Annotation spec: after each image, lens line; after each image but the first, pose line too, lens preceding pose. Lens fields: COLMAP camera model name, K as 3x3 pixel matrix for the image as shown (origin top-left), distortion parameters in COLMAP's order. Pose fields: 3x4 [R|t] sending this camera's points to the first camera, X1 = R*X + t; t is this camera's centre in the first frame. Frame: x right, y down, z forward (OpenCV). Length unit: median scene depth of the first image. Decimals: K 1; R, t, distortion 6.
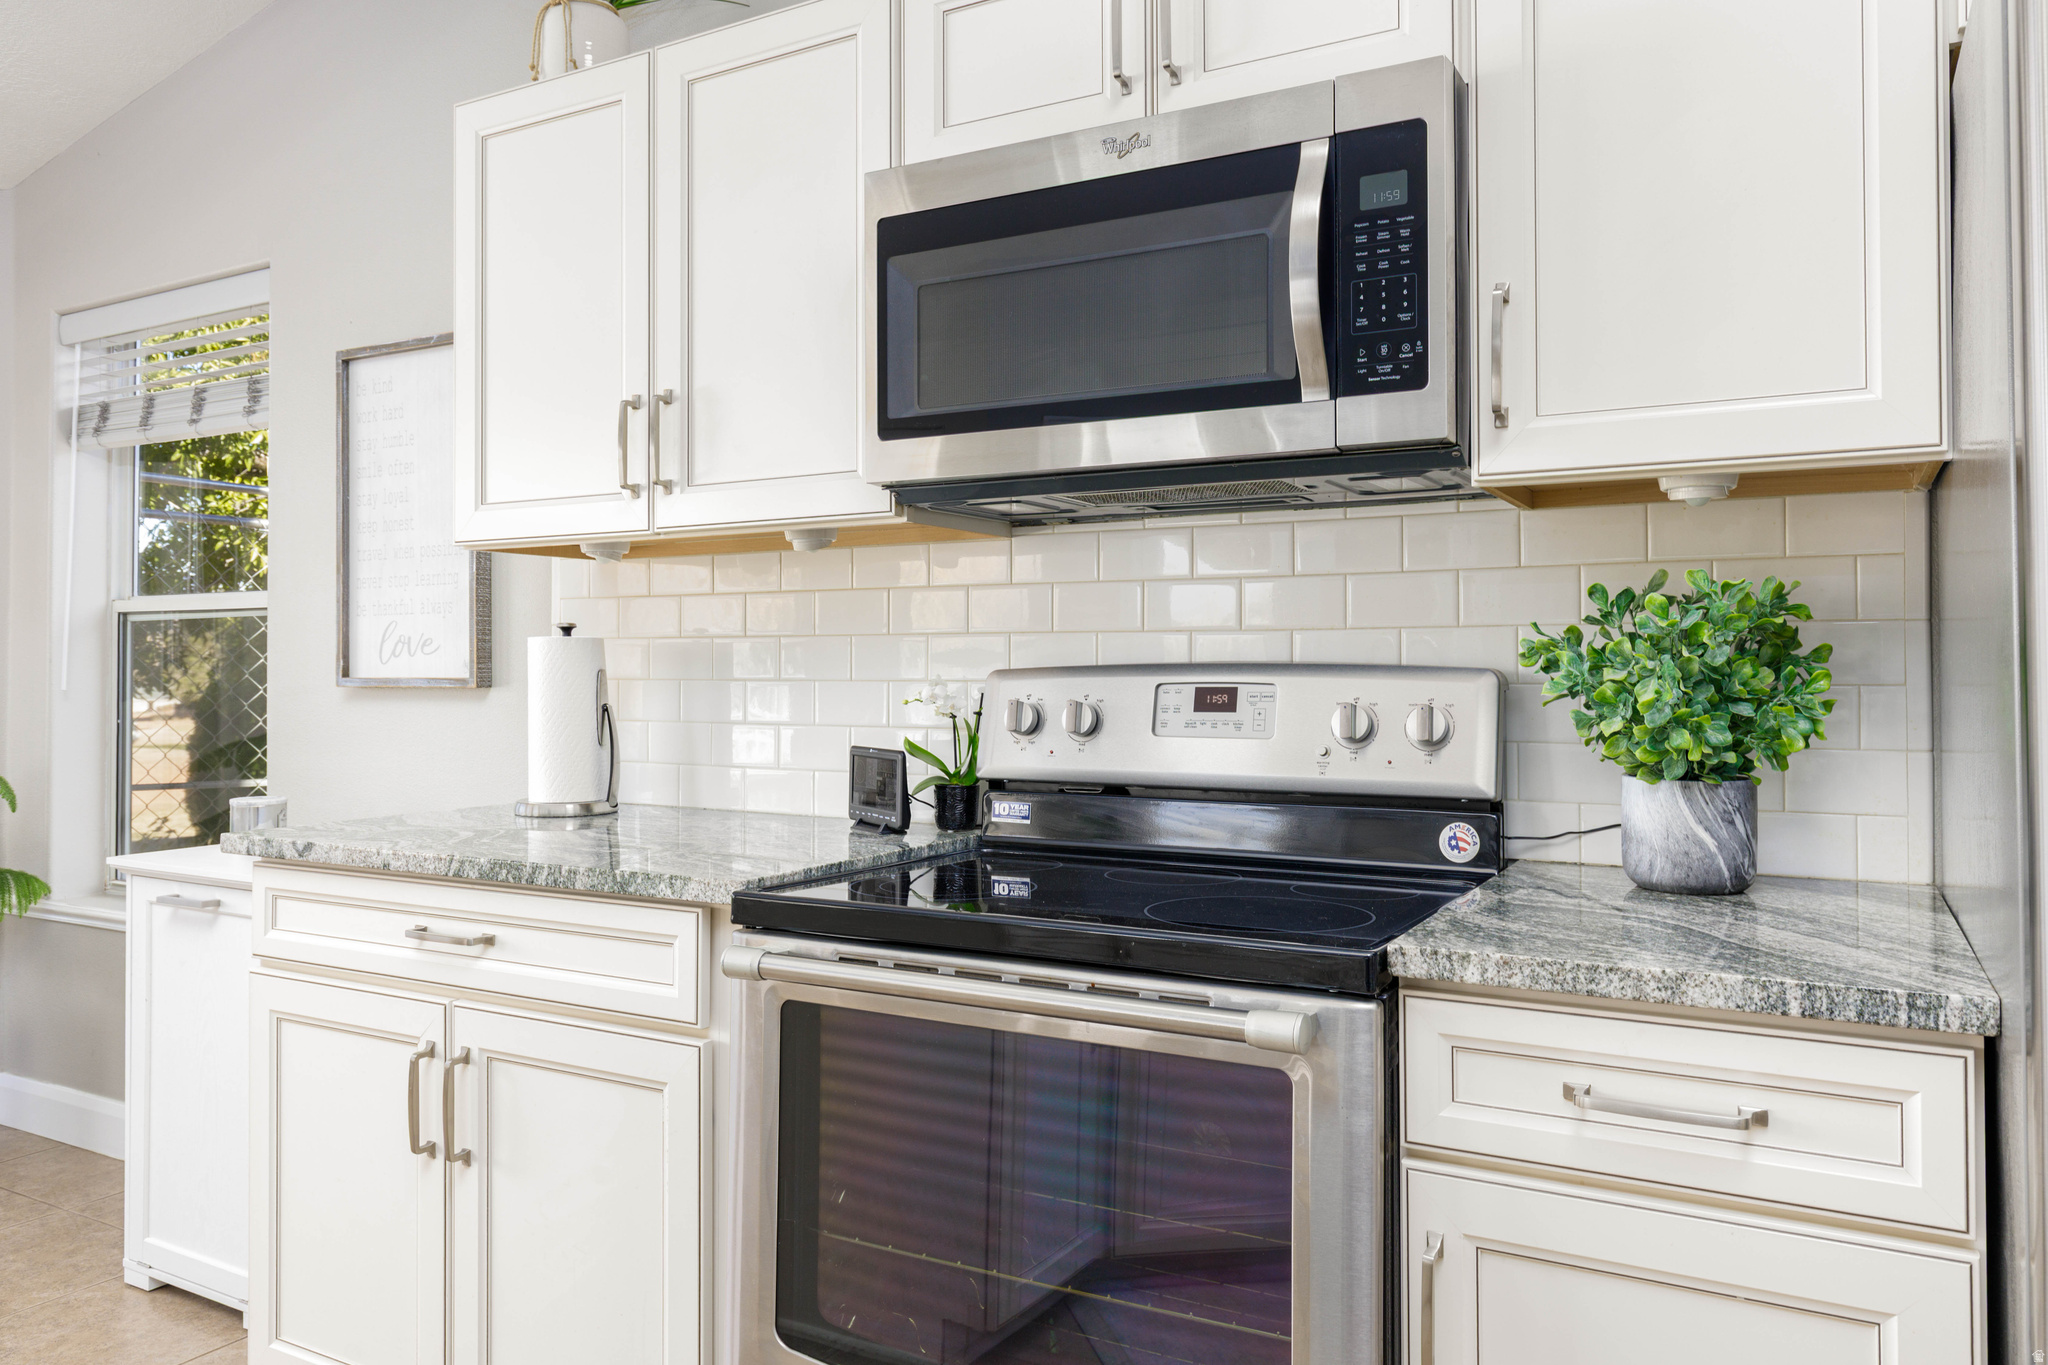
lens RADIAL K [[1407.7, 0, 1031.6], [0, 1407.7, 670.6], [0, 0, 1]] dist [-0.002967, -0.000061]
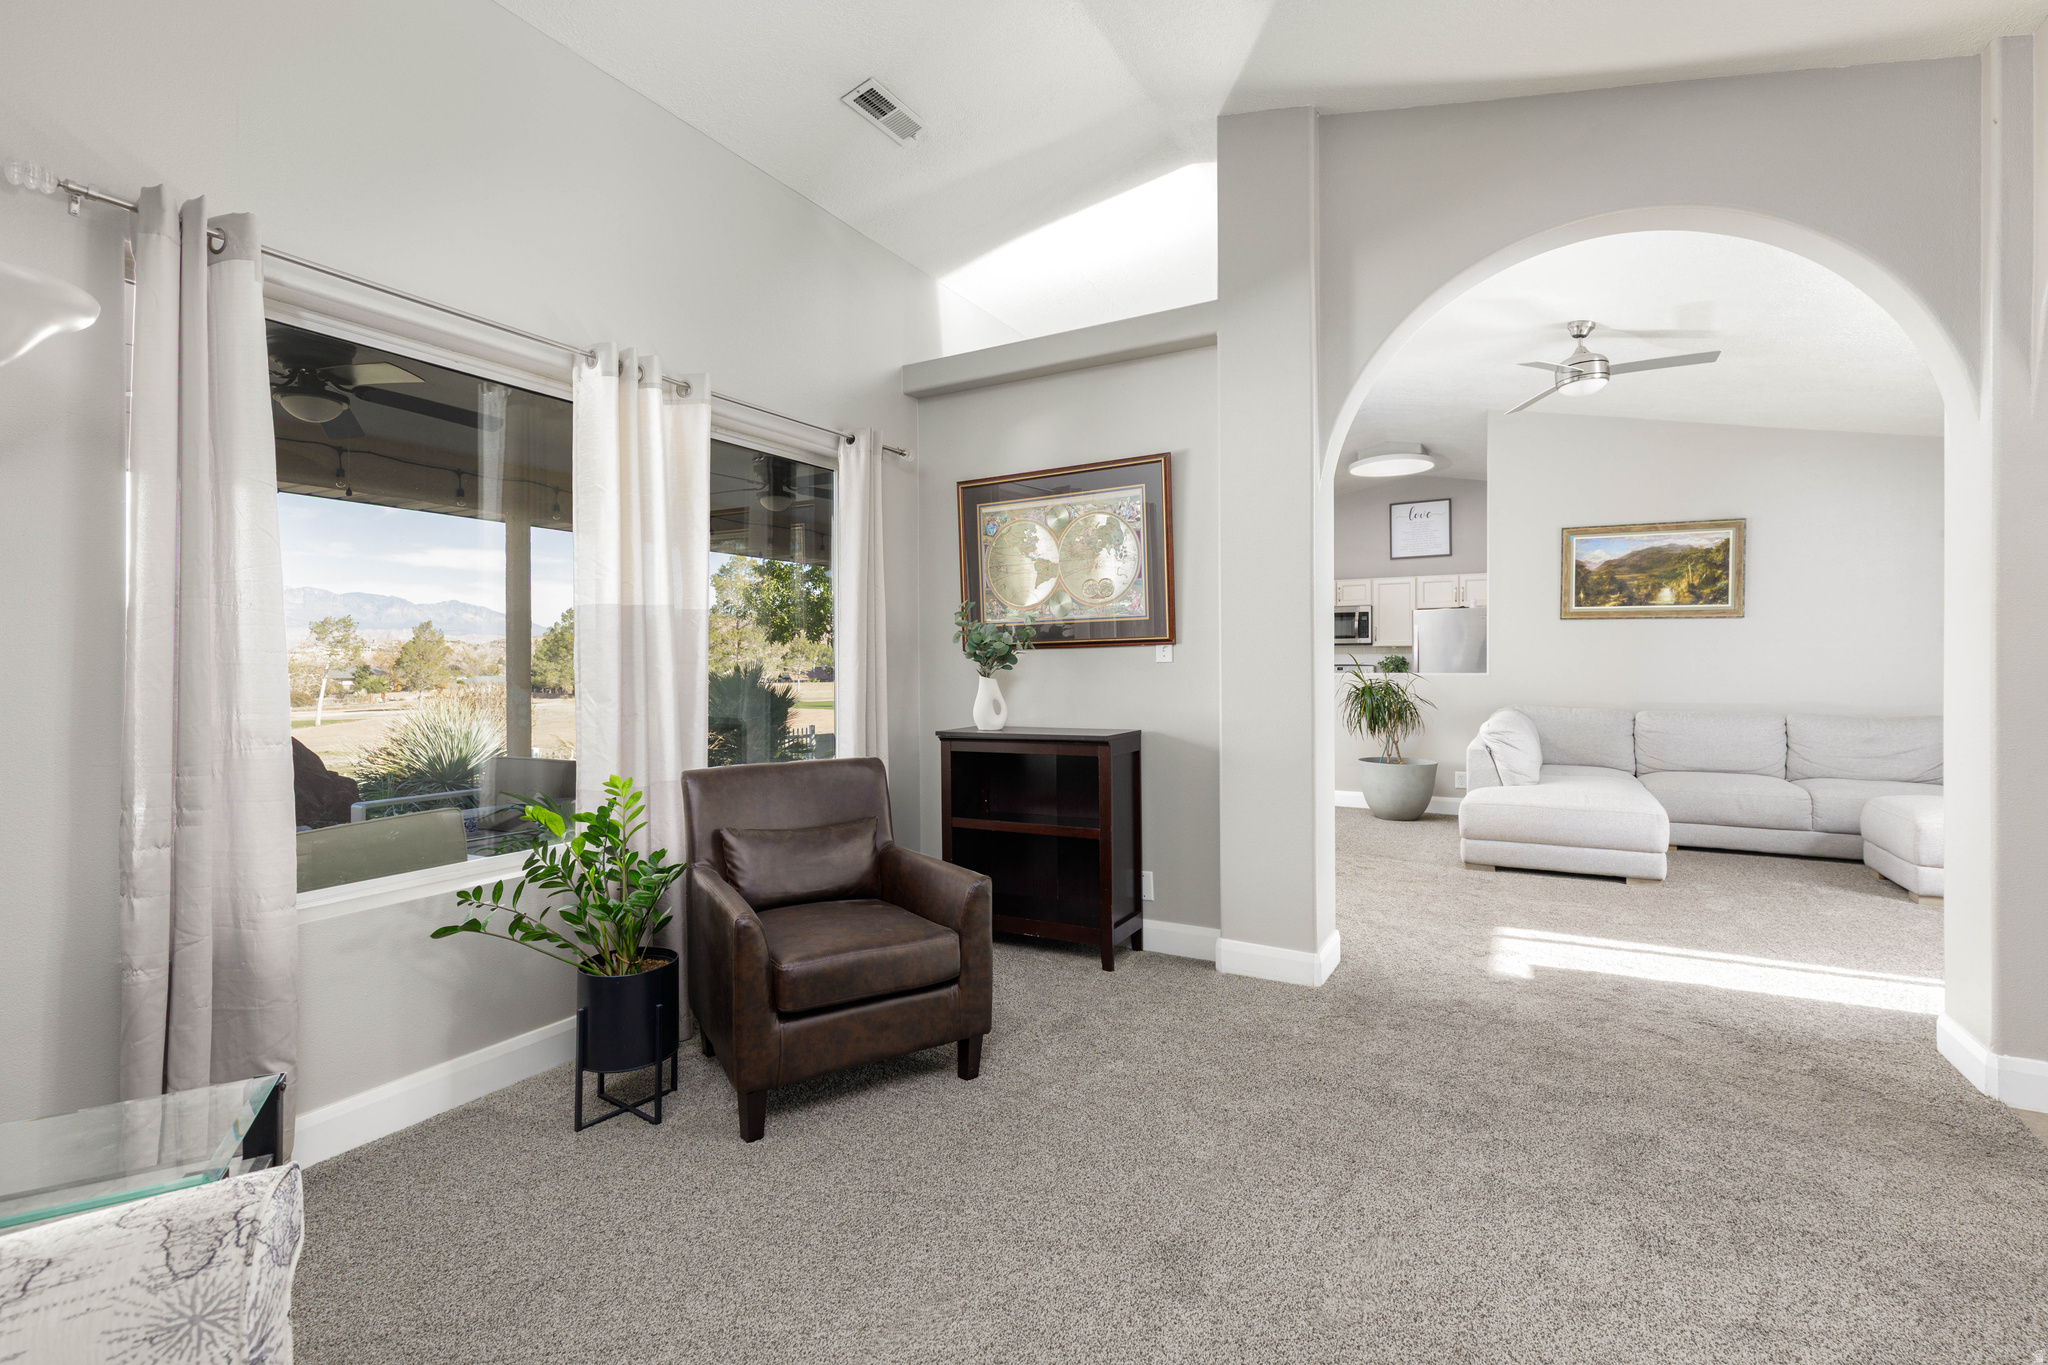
lens RADIAL K [[919.1, 0, 1031.2], [0, 919.1, 665.9], [0, 0, 1]] dist [0.003073, -0.000265]
pose [[0.999985, -0.005247, 0.001442, -2.066222], [0.005243, 0.999984, 0.002305, -0.023551], [-0.001454, -0.002297, 0.999996, -5.372367]]
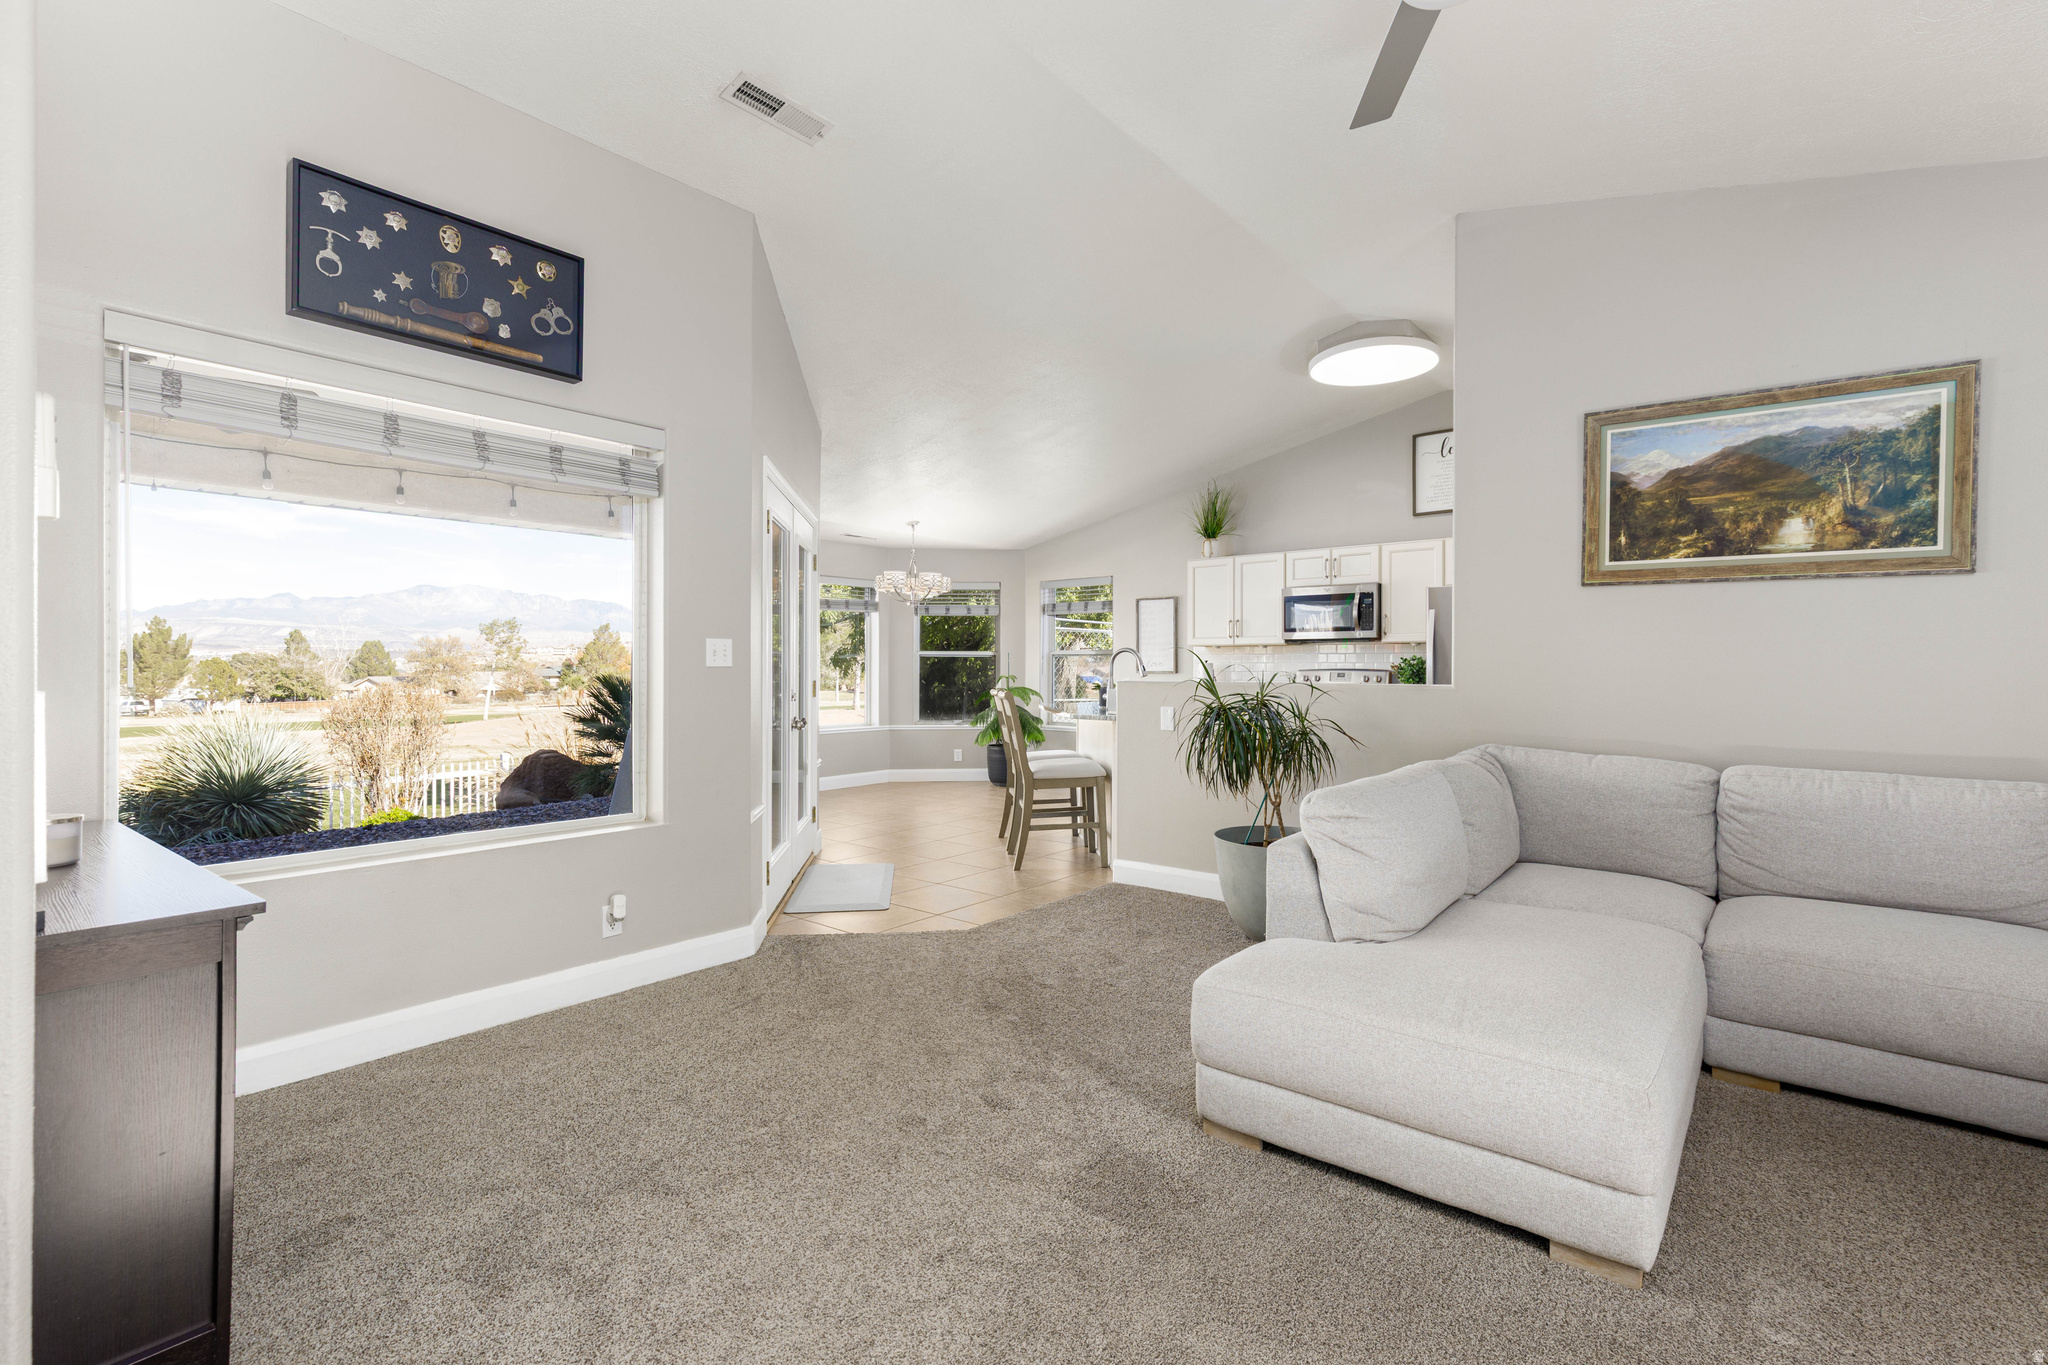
lens RADIAL K [[919.1, 0, 1032.2], [0, 919.1, 667.7], [0, 0, 1]] dist [0.003073, -0.000265]
pose [[0.984551, 0.001243, -0.175094, -0.560978], [-0.001081, 0.999999, 0.001020, -0.015189], [0.175095, -0.000815, 0.984551, -3.605949]]
